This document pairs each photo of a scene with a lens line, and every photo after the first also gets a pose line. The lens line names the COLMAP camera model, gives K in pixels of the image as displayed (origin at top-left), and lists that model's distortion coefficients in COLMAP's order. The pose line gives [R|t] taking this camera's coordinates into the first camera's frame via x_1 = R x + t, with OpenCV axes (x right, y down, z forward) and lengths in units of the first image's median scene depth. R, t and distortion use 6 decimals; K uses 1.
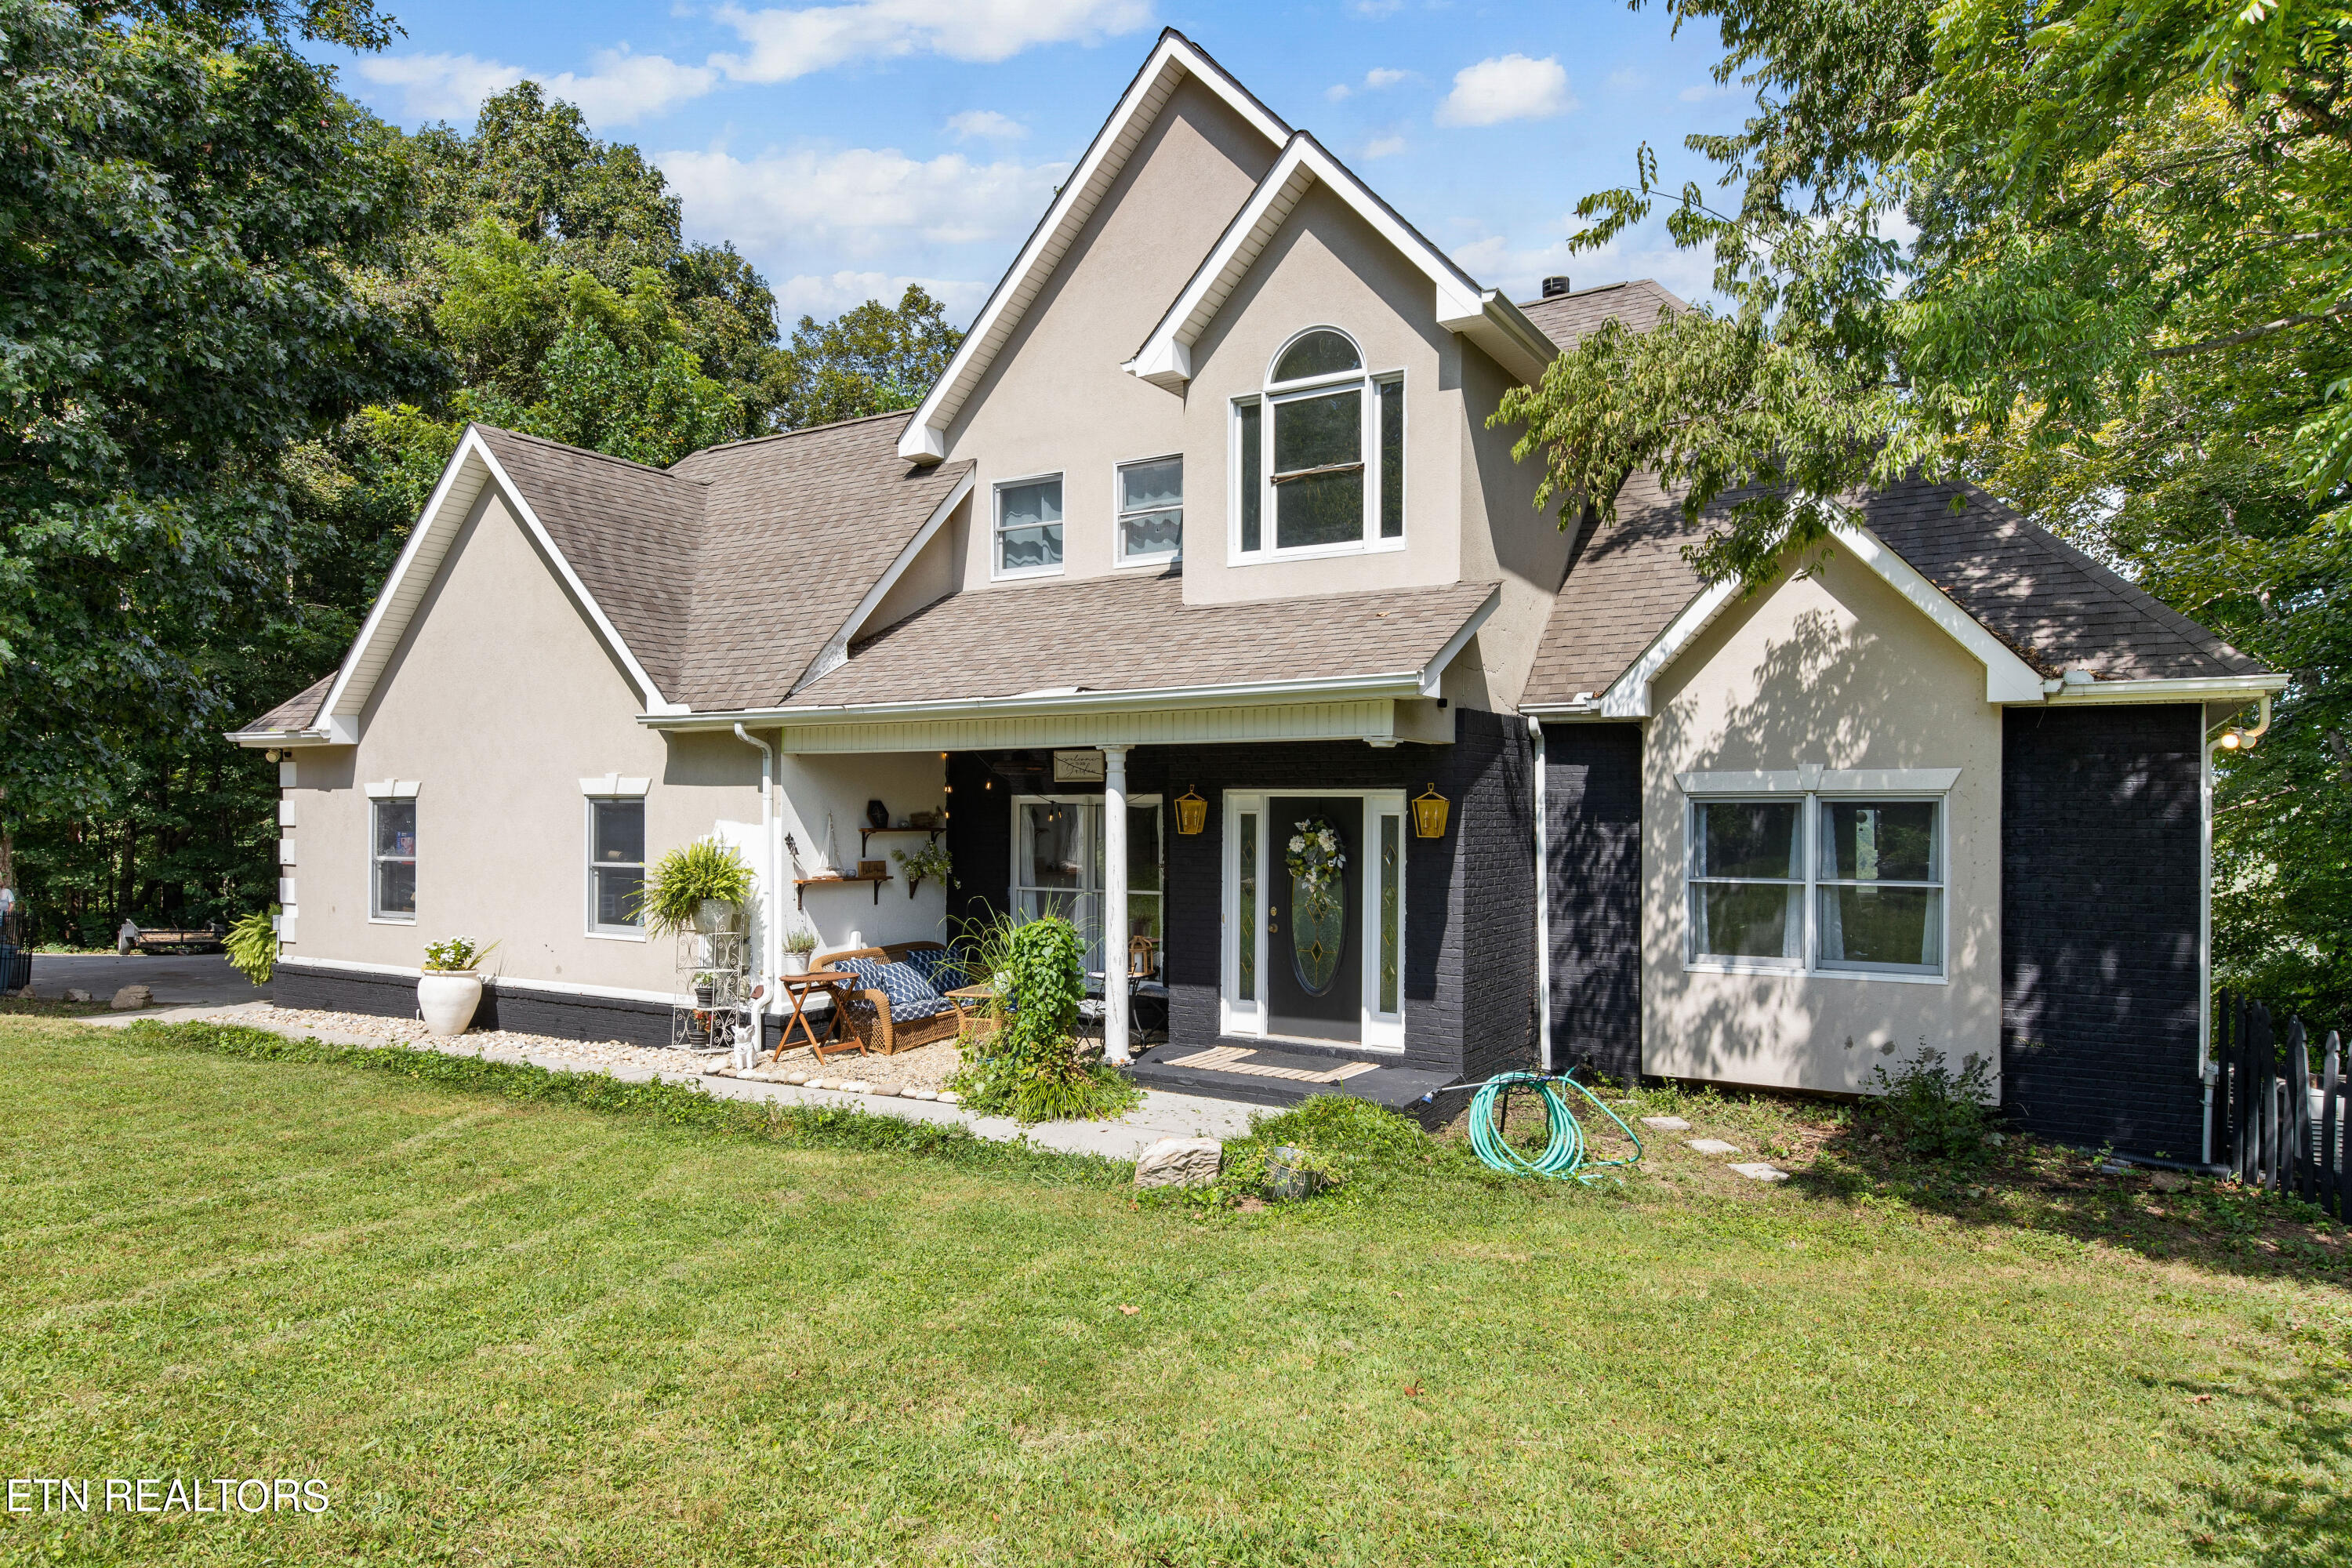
lens RADIAL K [[1362.3, 0, 1176.0], [0, 1362.3, 784.0], [0, 0, 1]] dist [0.006220, 0.002140]
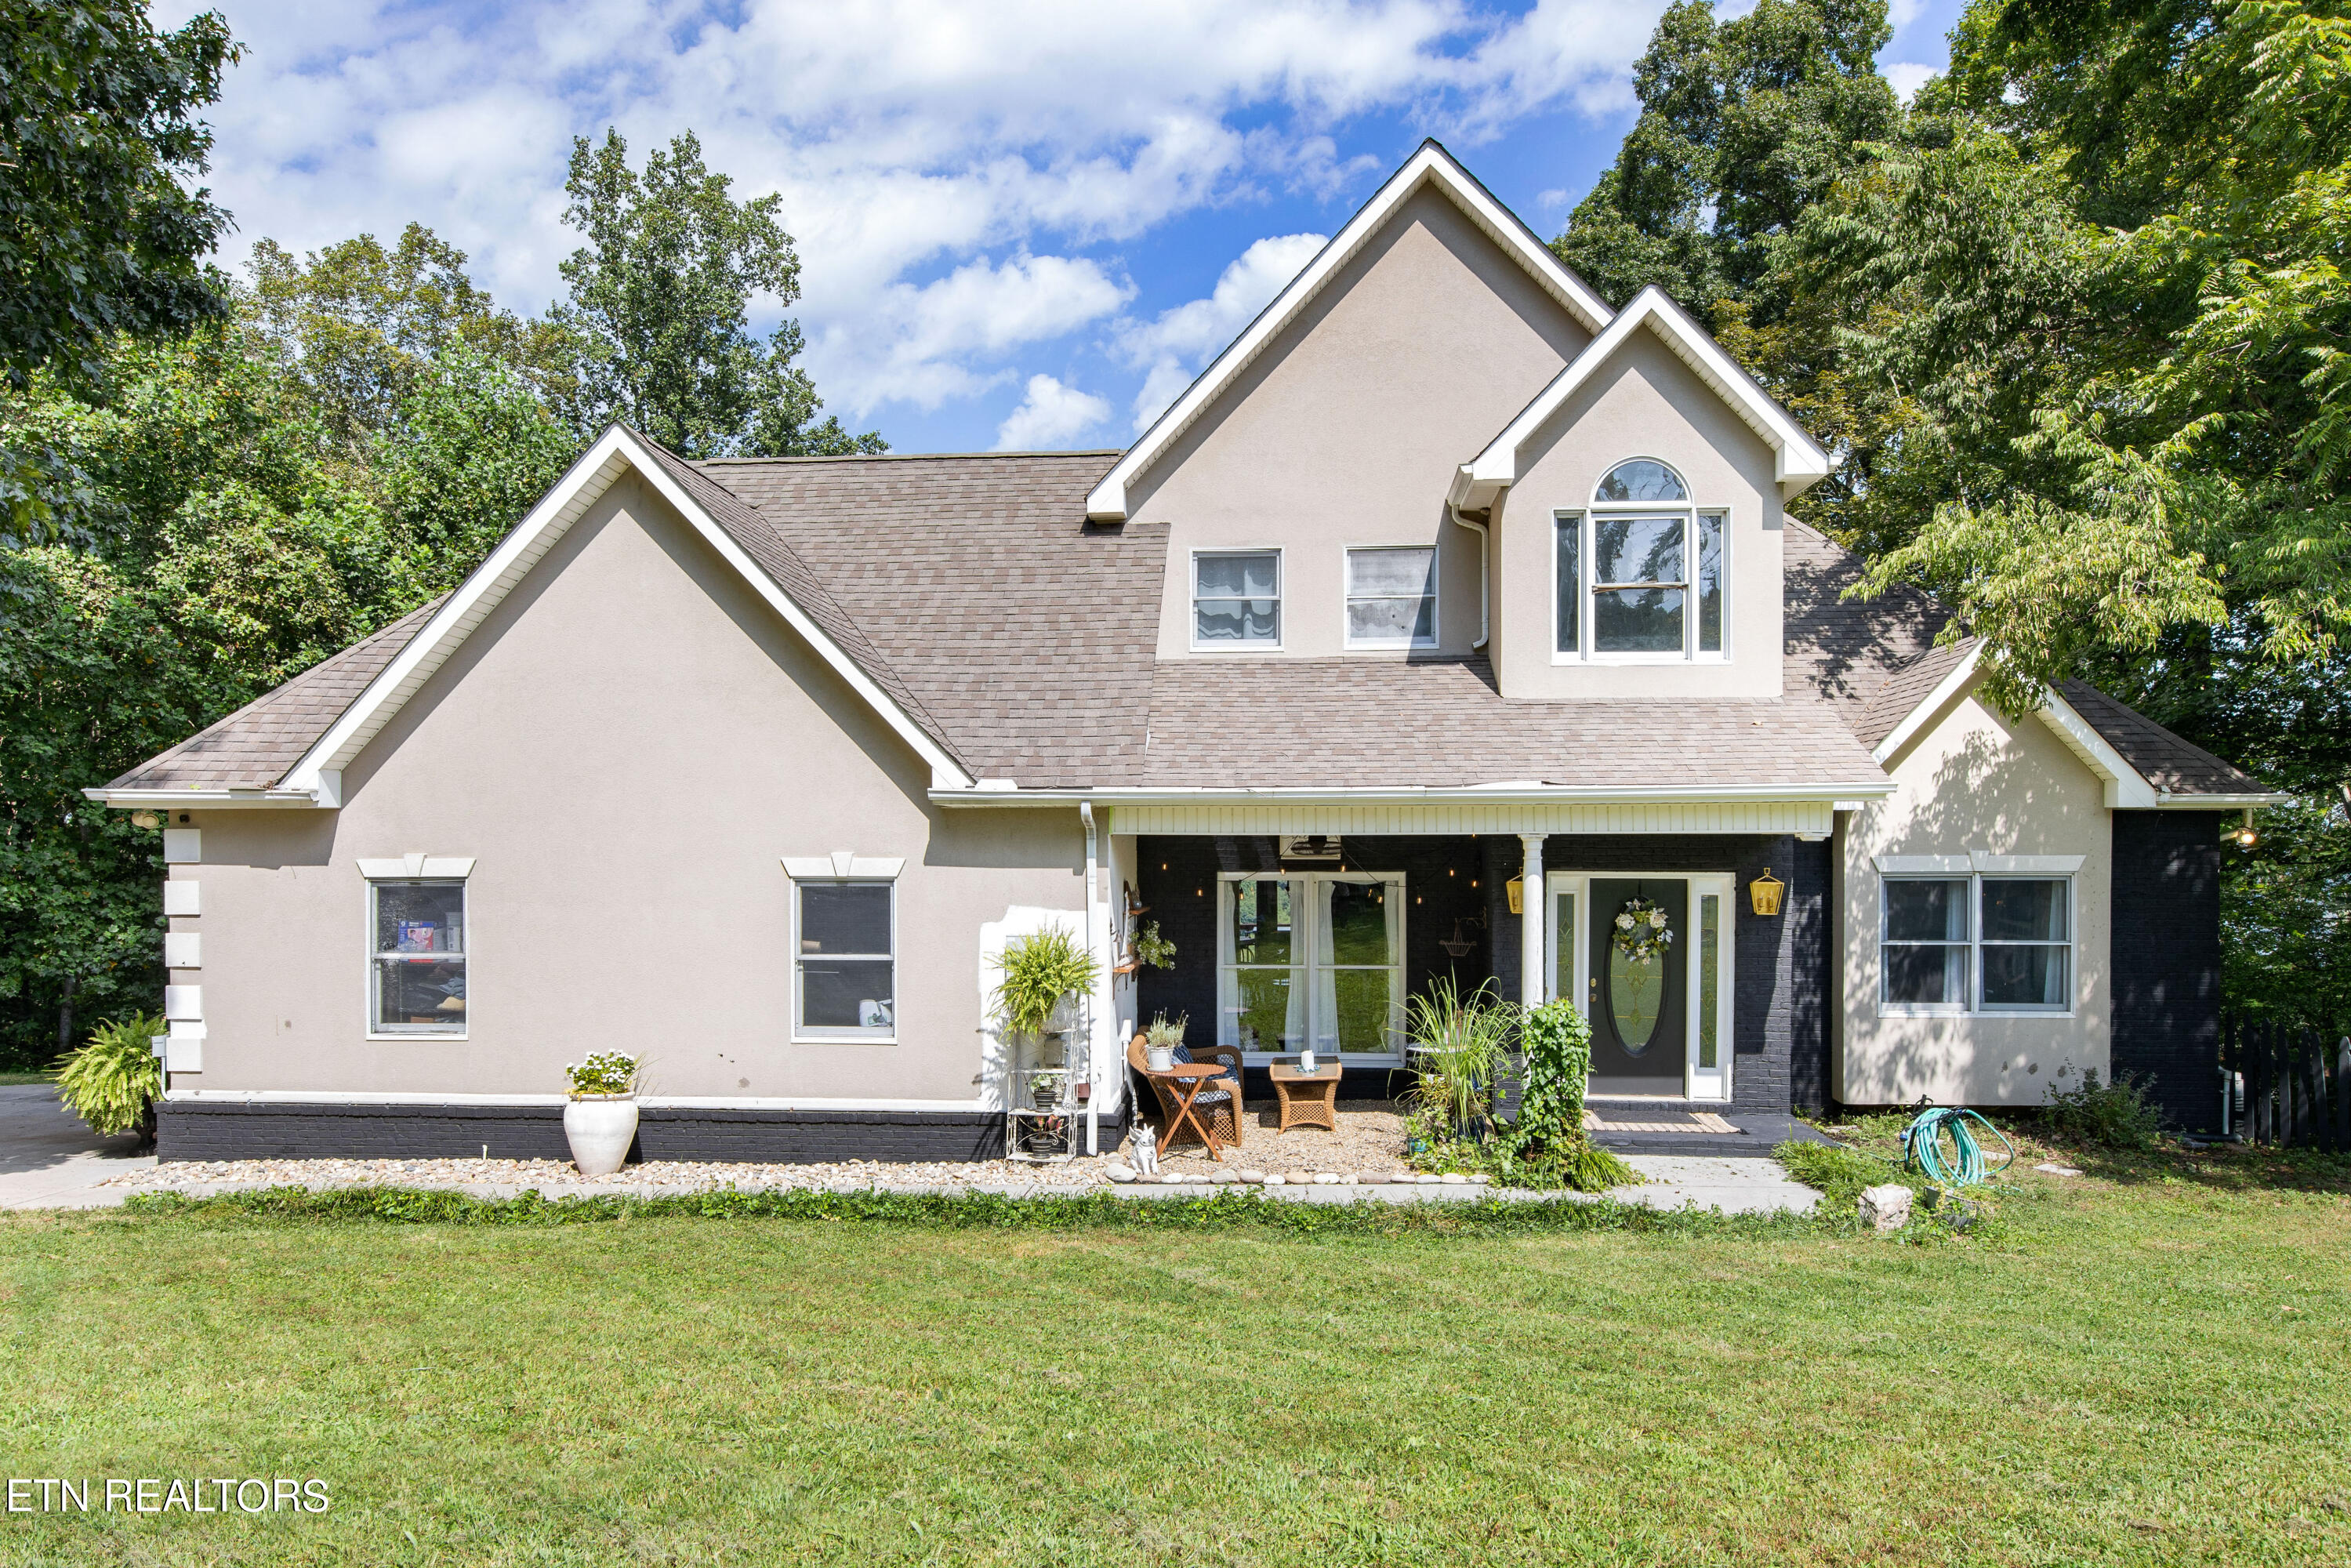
lens RADIAL K [[1424.8, 0, 1176.1], [0, 1424.8, 831.6], [0, 0, 1]] dist [-0.000311, 0.000014]
pose [[0.902903, 0.002515, 0.429837, -0.744937], [-0.005983, 0.999960, 0.006717, -0.034669], [-0.429803, -0.008636, 0.902881, 0.109748]]
